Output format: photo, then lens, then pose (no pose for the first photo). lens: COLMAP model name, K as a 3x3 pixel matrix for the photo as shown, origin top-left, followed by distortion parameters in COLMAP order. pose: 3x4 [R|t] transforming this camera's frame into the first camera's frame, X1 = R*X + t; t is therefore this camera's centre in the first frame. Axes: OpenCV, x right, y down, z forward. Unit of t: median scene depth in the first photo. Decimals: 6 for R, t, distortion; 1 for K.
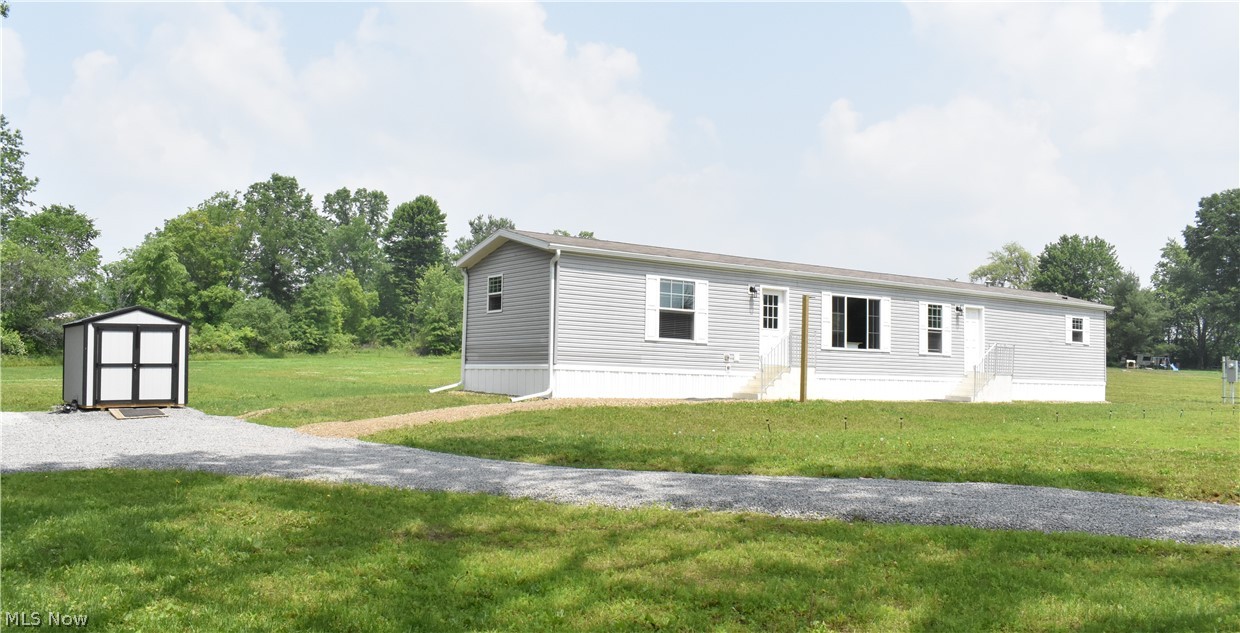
lens RADIAL K [[1023.1, 0, 592.6], [0, 1023.1, 293.1], [0, 0, 1]] dist [-0.085856, 0.003037]
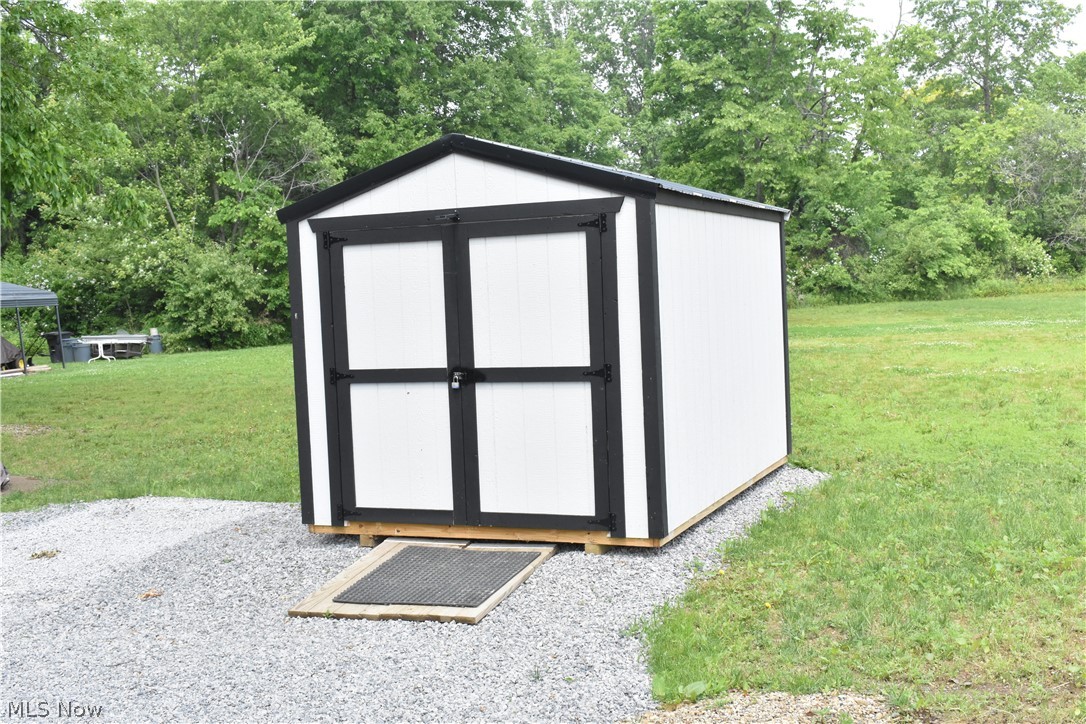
lens RADIAL K [[1285.7, 0, 544.1], [0, 1285.7, 277.3], [0, 0, 1]] dist [-0.093815, -0.002275]
pose [[0.535102, -0.028258, -0.844315, -0.040847], [0.090786, 0.995576, 0.024217, 0.009889], [0.839895, -0.089611, 0.535300, 0.199383]]
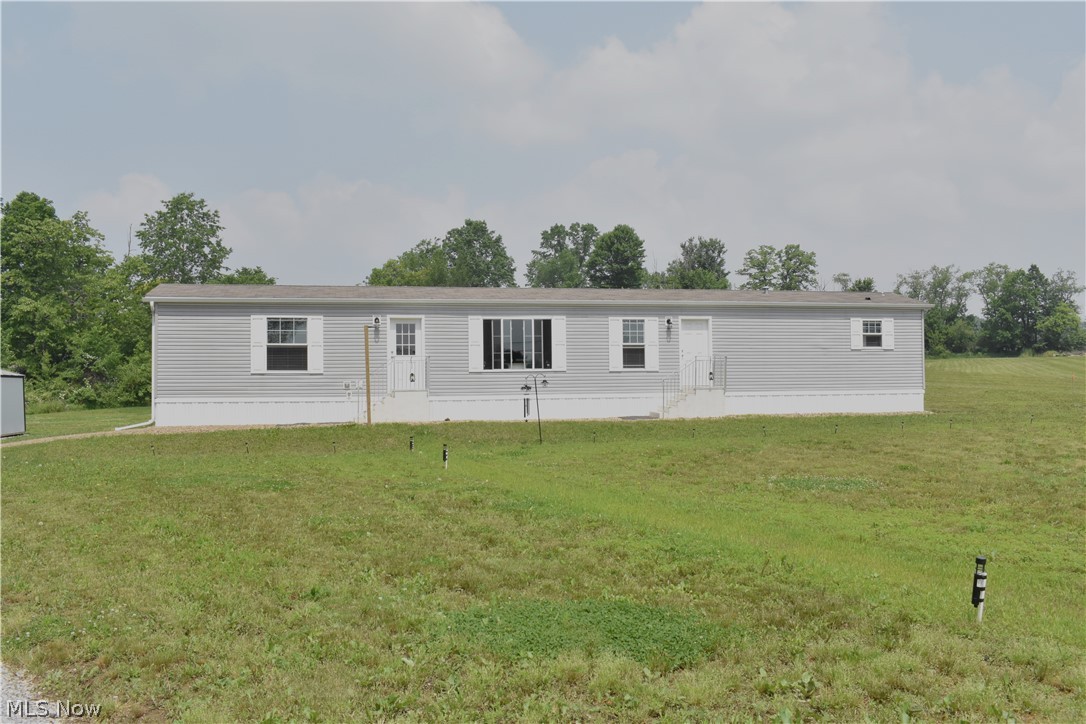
lens RADIAL K [[969.2, 0, 543.0], [0, 969.2, 362.0], [0, 0, 1]] dist [-0.079594, 0.007663]
pose [[0.932155, -0.046626, -0.359044, 0.170546], [0.065184, 0.997081, 0.039748, 0.002788], [0.356143, -0.060455, 0.932474, 0.027971]]
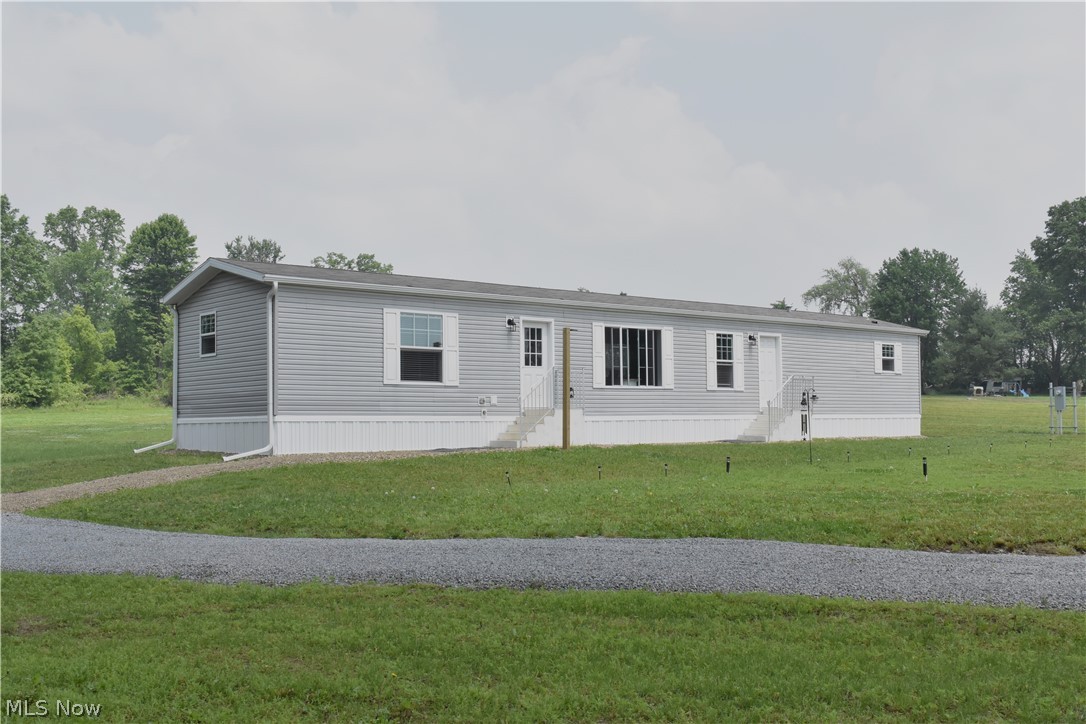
lens RADIAL K [[1186.2, 0, 543.0], [0, 1186.2, 362.0], [0, 0, 1]] dist [-0.052552, -0.032816]
pose [[0.990847, -0.027530, 0.132152, 0.012215], [0.023198, 0.999145, 0.034208, -0.000888], [-0.132980, -0.030829, 0.990639, -0.002548]]
